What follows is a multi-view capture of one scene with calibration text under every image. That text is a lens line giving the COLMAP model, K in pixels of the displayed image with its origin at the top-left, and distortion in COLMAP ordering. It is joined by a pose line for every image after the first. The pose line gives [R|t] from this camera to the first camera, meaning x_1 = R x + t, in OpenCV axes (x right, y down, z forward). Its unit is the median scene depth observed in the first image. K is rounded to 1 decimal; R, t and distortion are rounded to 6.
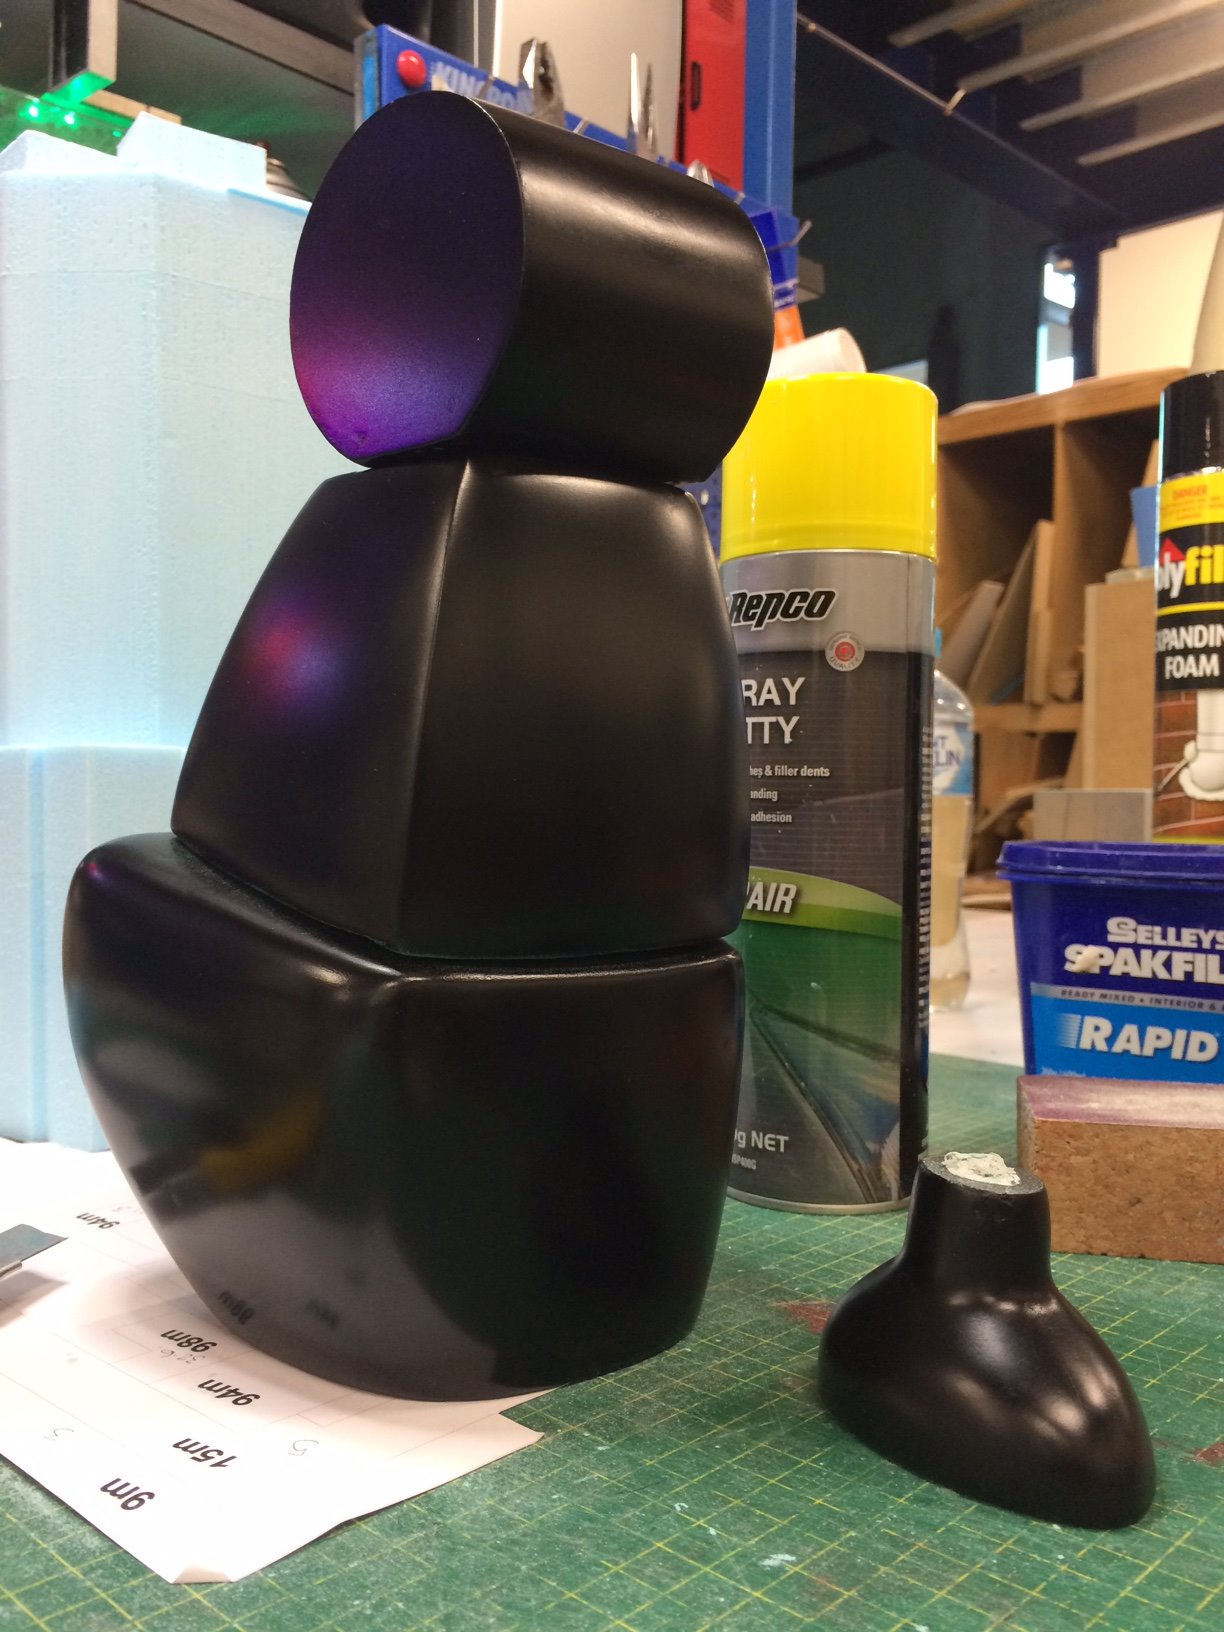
lens RADIAL K [[1410.5, 0, 611.1], [0, 1410.5, 815.4], [0, 0, 1]] dist [0.058423, -0.064222]
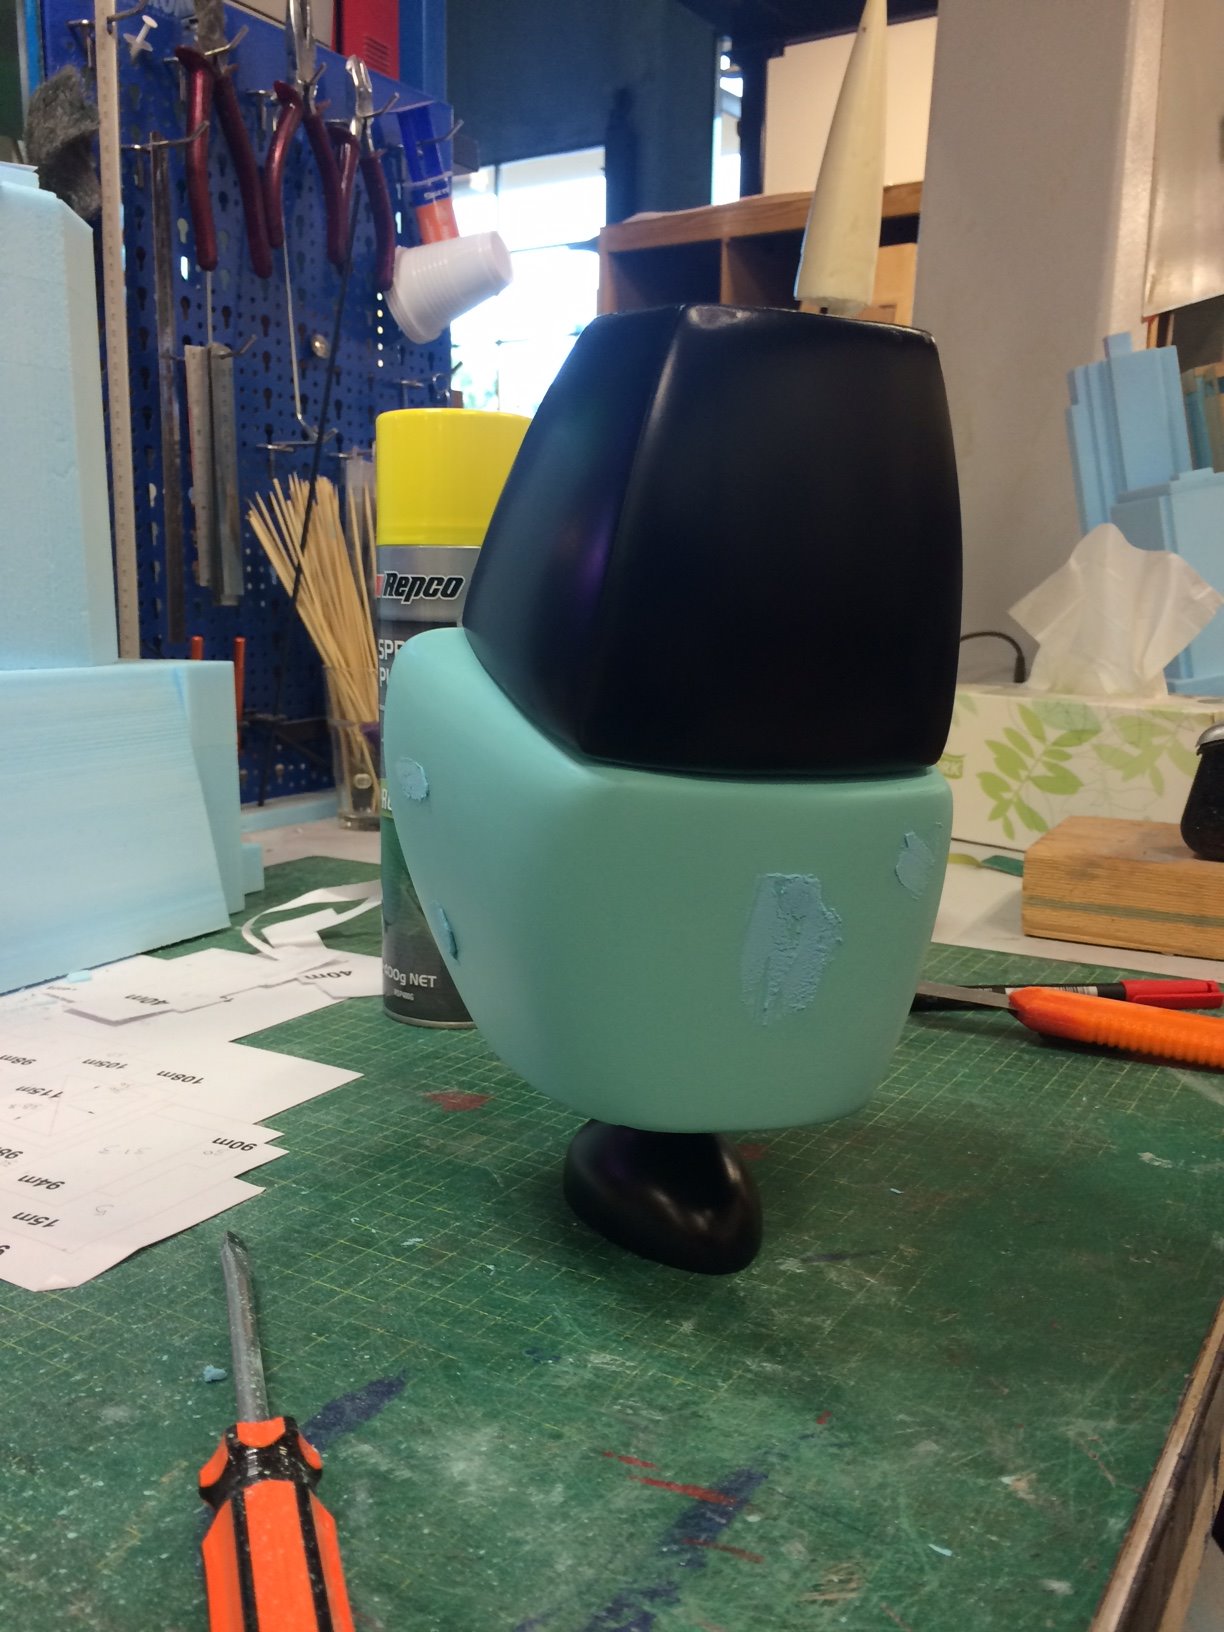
lens RADIAL K [[1410.5, 0, 612.4], [0, 1410.5, 818.2], [0, 0, 1]] dist [0.058423, -0.064222]
pose [[0.976079, -0.032843, 0.214921, 0.002281], [0.000554, 0.988897, 0.148600, -0.197823], [-0.217415, -0.144926, 0.965260, -0.527348]]
